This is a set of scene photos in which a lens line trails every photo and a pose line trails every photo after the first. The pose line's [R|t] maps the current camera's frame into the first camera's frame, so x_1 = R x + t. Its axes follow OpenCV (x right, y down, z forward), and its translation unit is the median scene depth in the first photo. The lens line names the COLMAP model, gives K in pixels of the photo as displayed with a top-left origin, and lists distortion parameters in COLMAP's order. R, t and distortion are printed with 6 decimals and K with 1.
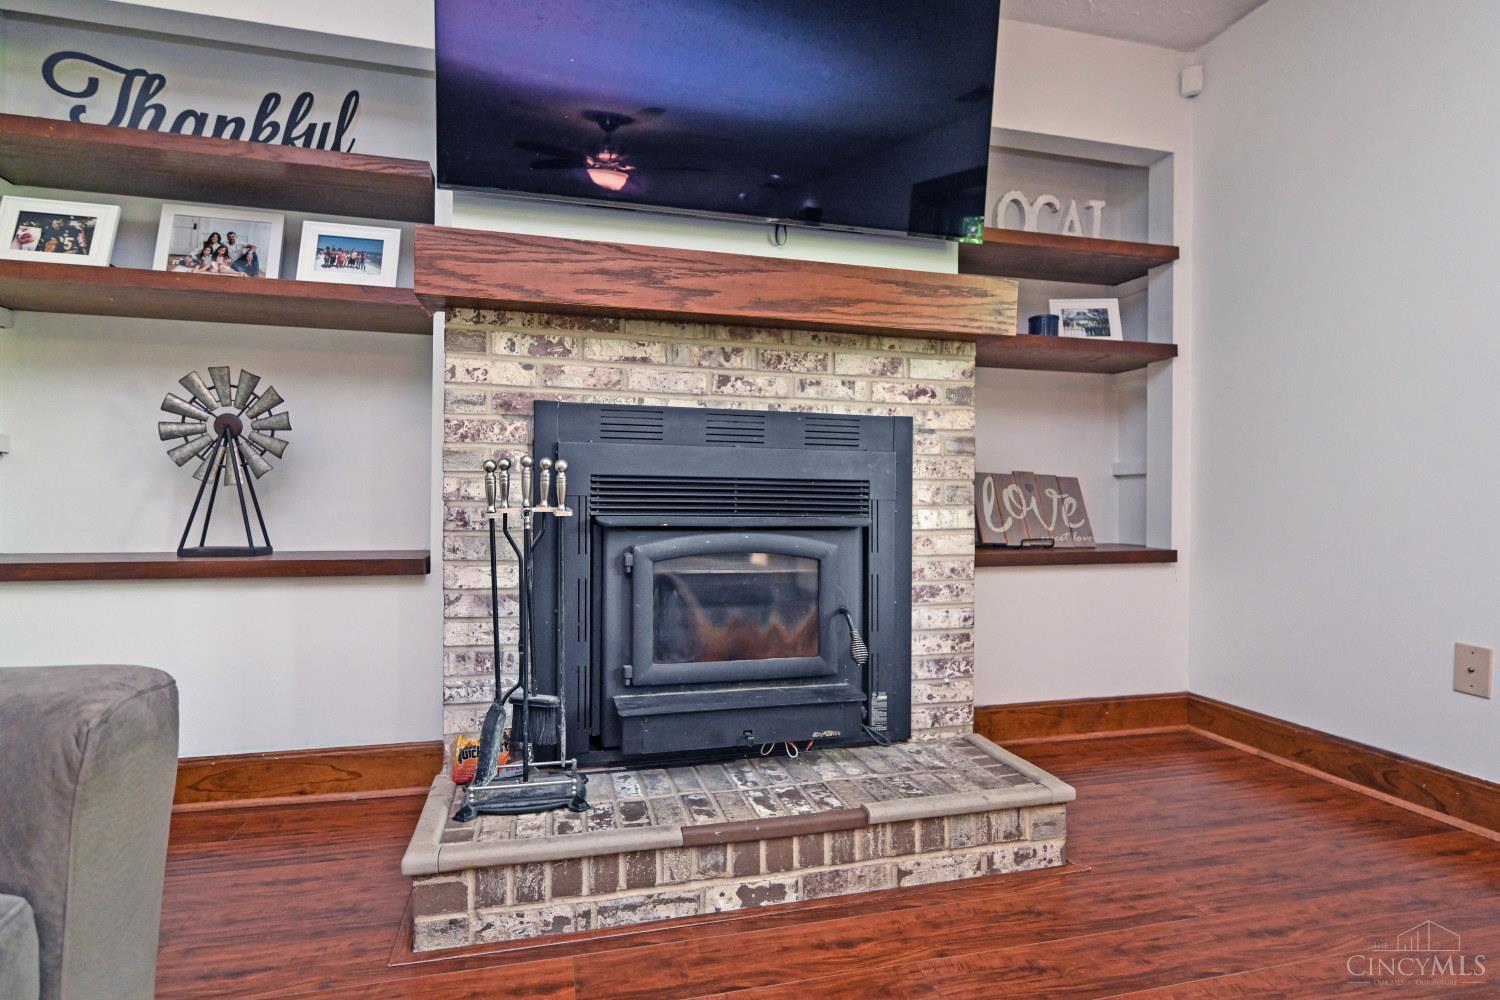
lens RADIAL K [[759.4, 0, 736.3], [0, 759.4, 501.7], [0, 0, 1]] dist [0.001419, 0.000218]
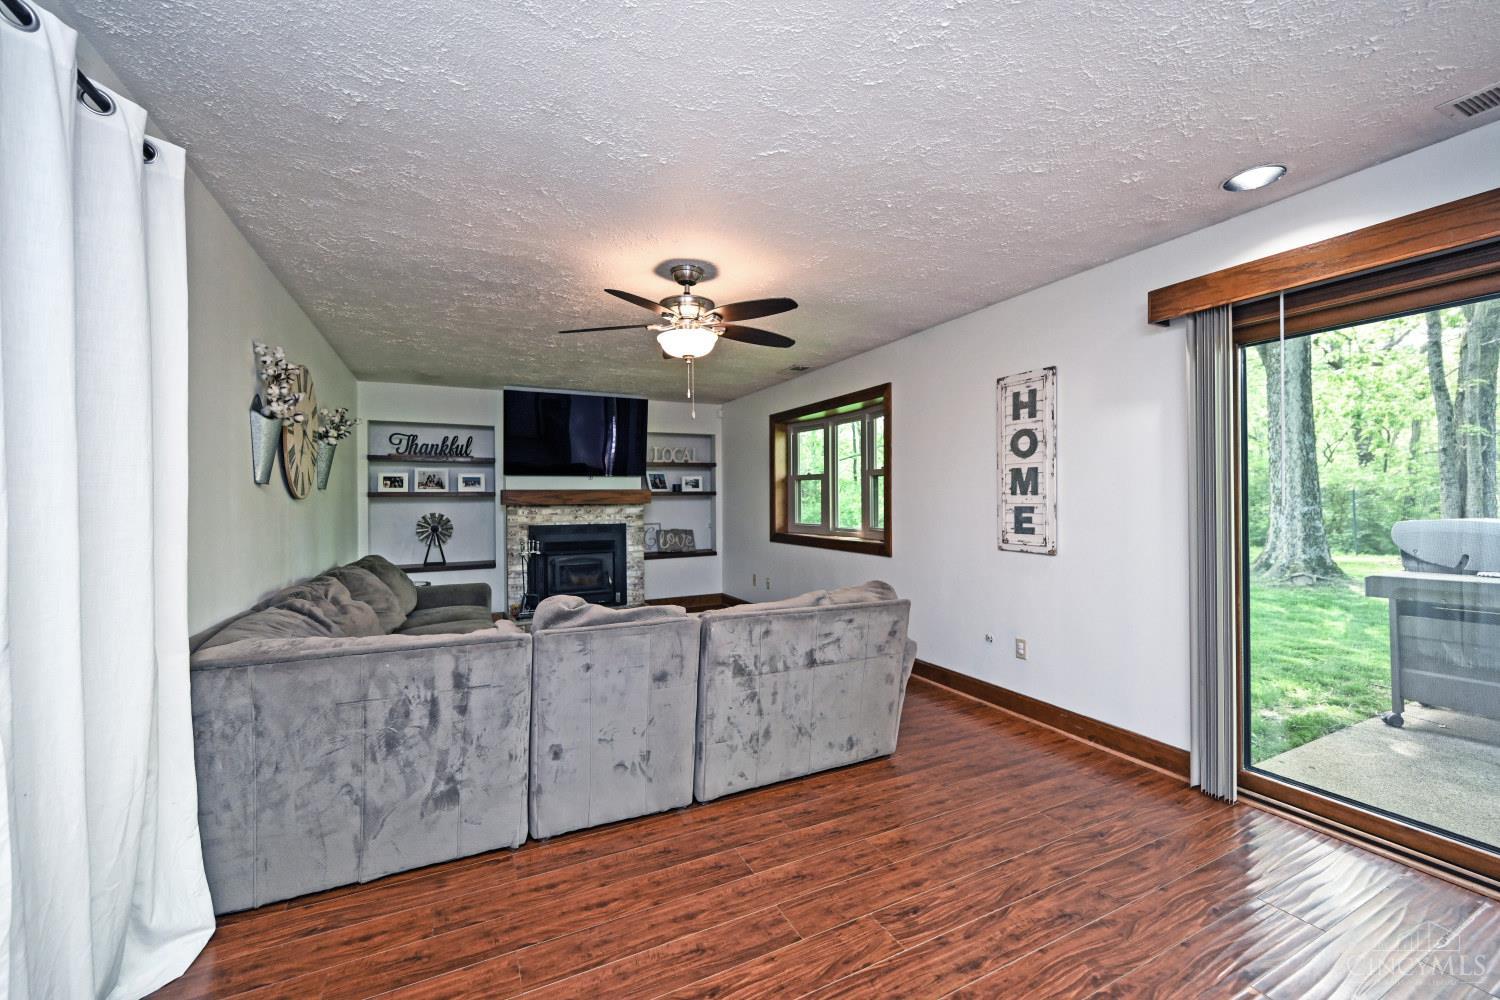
lens RADIAL K [[592.7, 0, 727.3], [0, 592.7, 495.9], [0, 0, 1]] dist [0.000148, -0.001085]
pose [[0.982185, -0.018521, 0.187001, 0.175575], [0.019183, 0.999814, -0.001733, -0.237850], [-0.186934, 0.005290, 0.982358, -2.125410]]
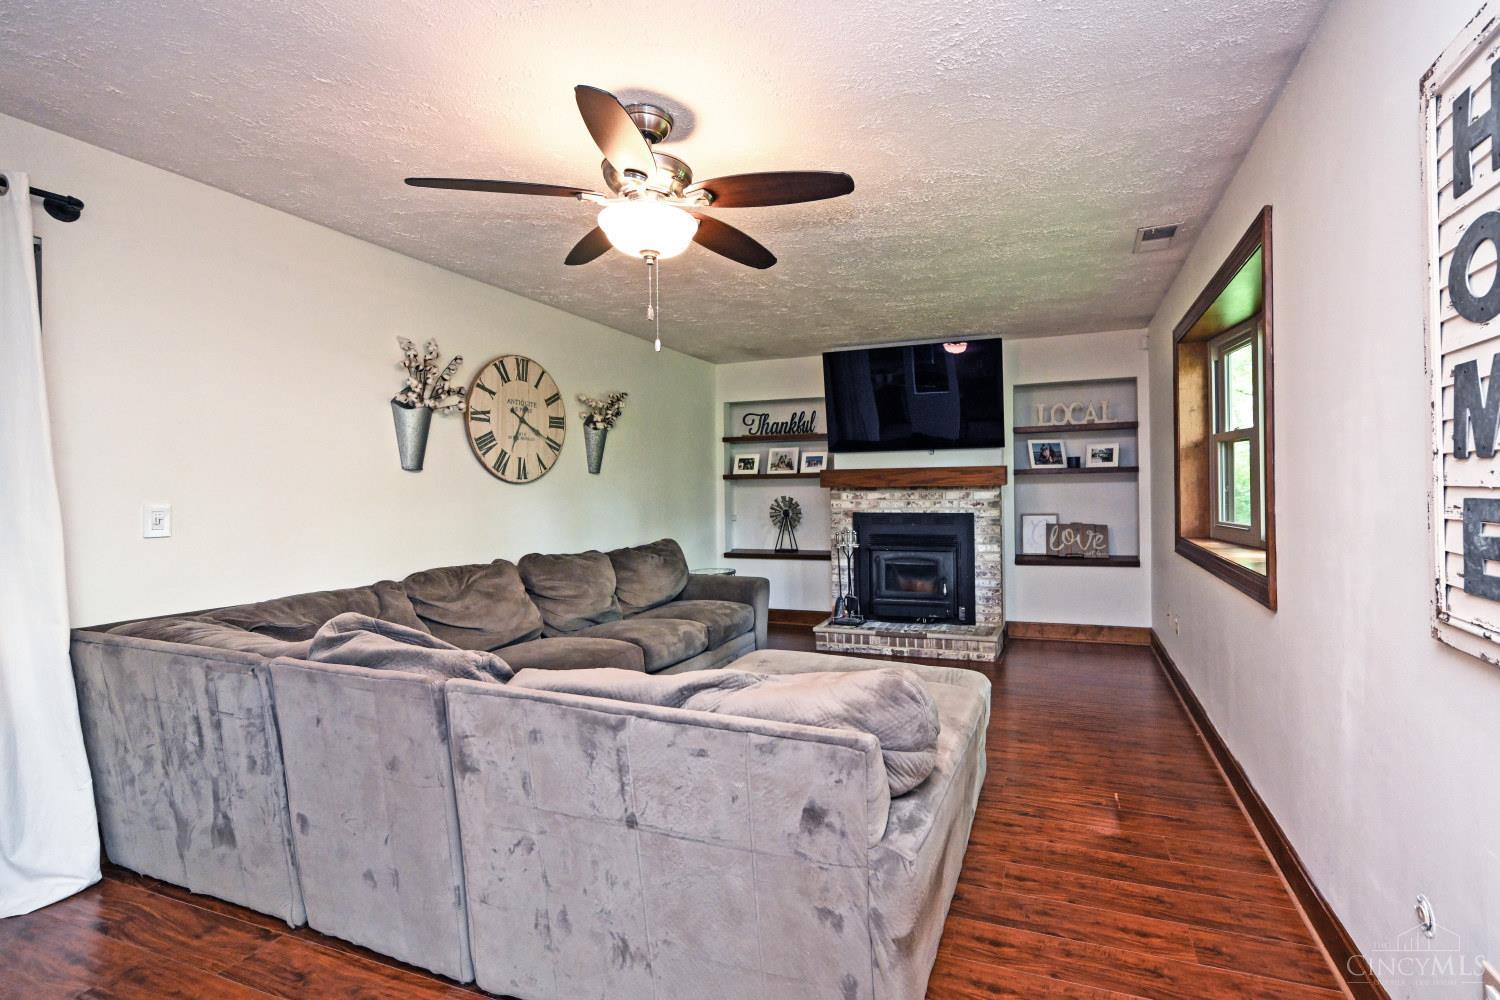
lens RADIAL K [[648.0, 0, 827.1], [0, 648.0, 481.4], [0, 0, 1]] dist [-0.000041, 0.000519]
pose [[0.833137, -0.025883, -0.552460, 1.130483], [0.024087, 0.999655, -0.010510, -0.218318], [0.552541, -0.004551, 0.833473, -1.361573]]
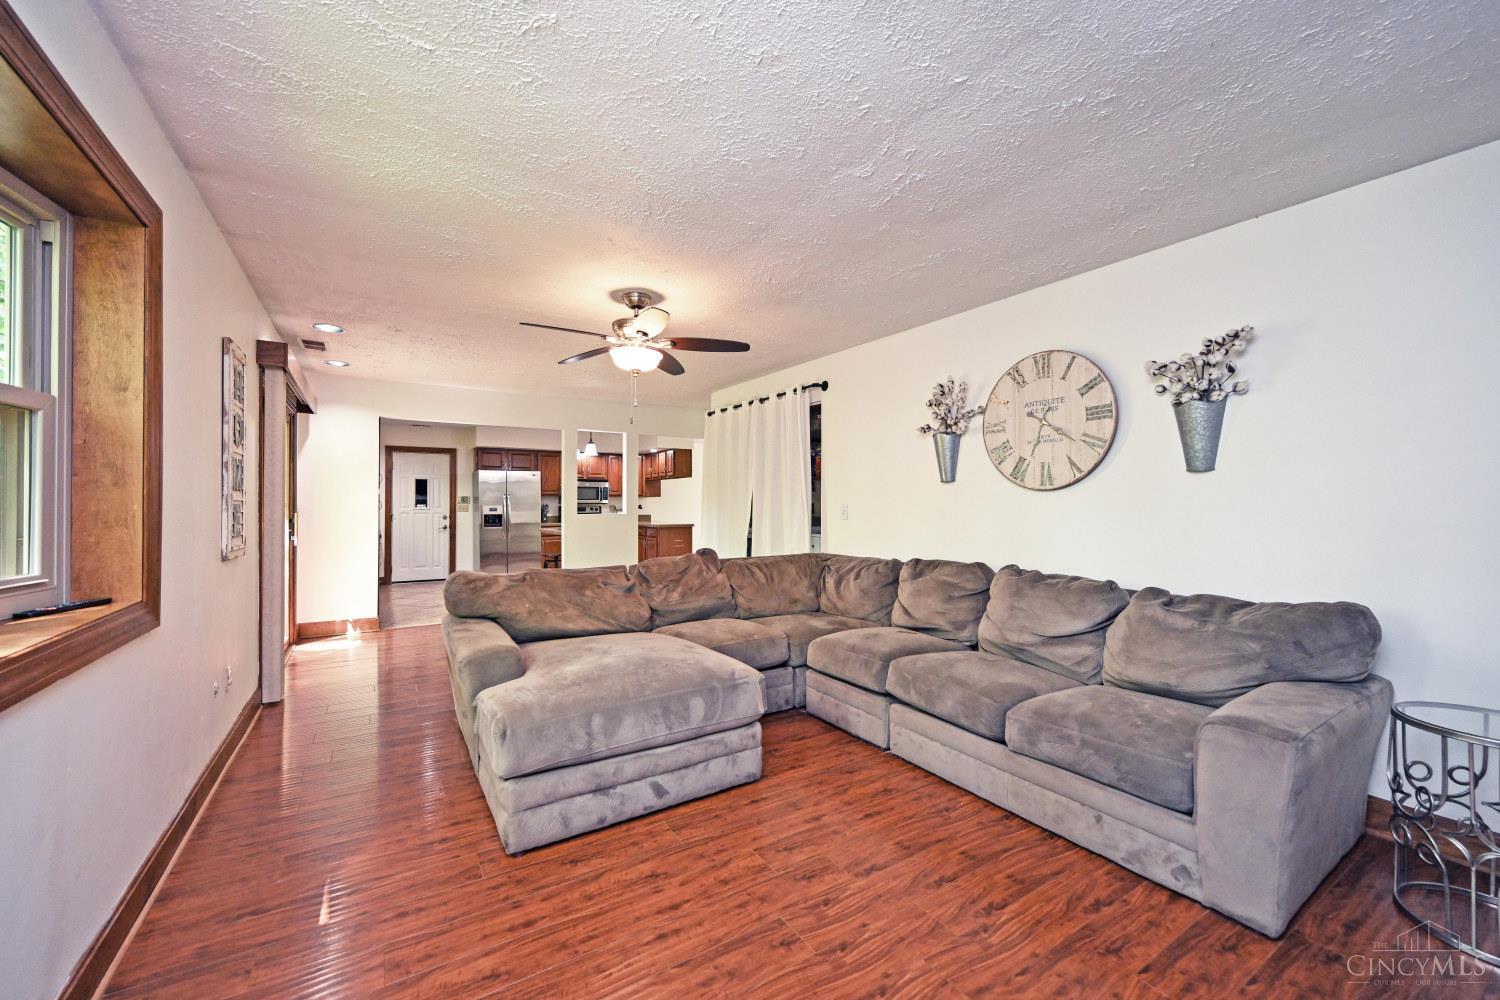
lens RADIAL K [[592.7, 0, 758.1], [0, 592.7, 497.9], [0, 0, 1]] dist [0.000148, -0.001085]
pose [[-0.947283, -0.007852, -0.320301, 0.564070], [-0.003629, 0.999898, -0.013780, -0.210115], [0.320377, -0.011891, -0.947215, 1.001901]]
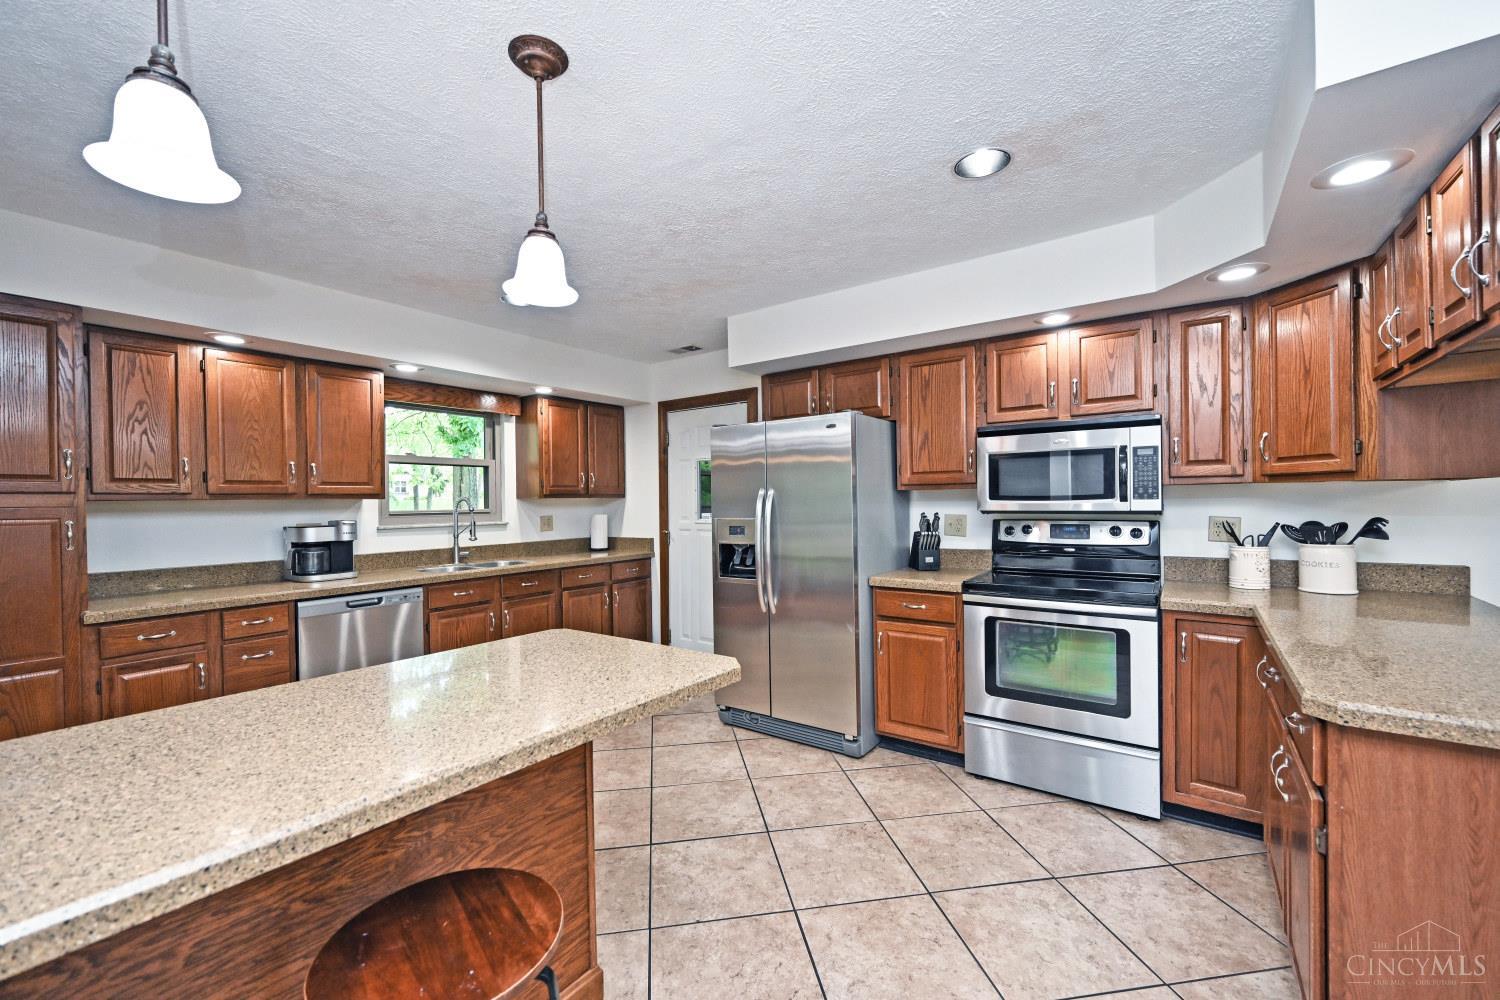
lens RADIAL K [[592.7, 0, 744.6], [0, 592.7, 505.2], [0, 0, 1]] dist [0.000148, -0.001085]
pose [[-0.629468, -0.011476, 0.776942, -0.272831], [0.002901, 0.999849, 0.017119, -0.274726], [-0.777021, 0.013030, -0.629340, -2.755621]]
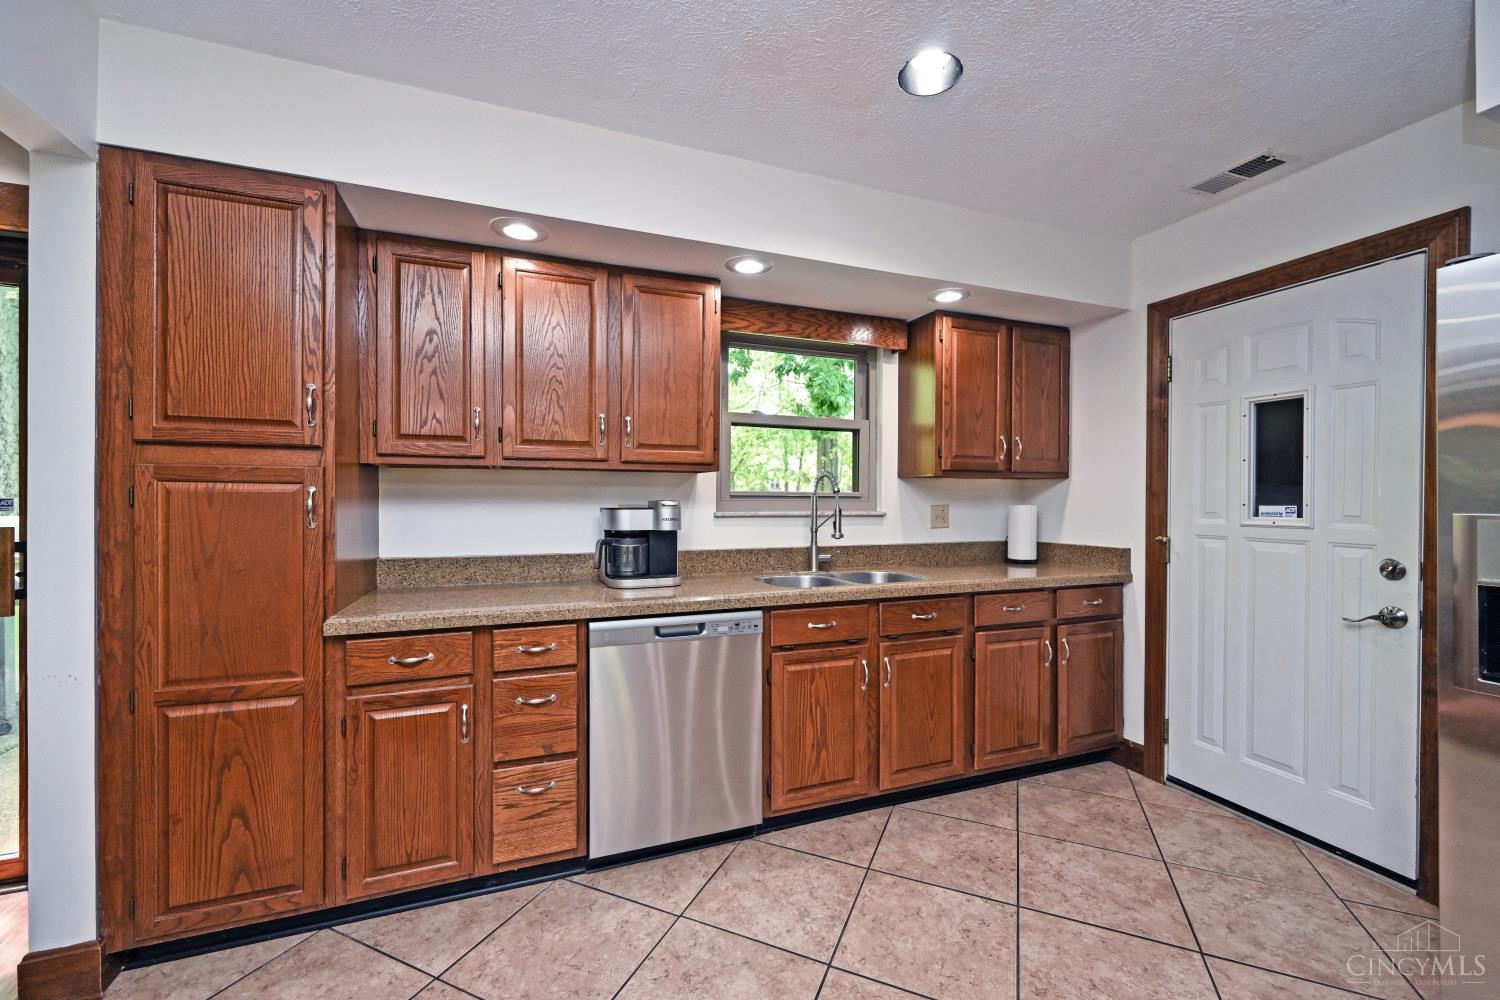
lens RADIAL K [[592.7, 0, 749.3], [0, 592.7, 501.0], [0, 0, 1]] dist [0.000148, -0.001085]
pose [[-0.111784, -0.016826, 0.993590, 0.564242], [-0.007393, 0.999843, 0.016101, -0.226917], [-0.993705, -0.005546, -0.111890, -2.957061]]
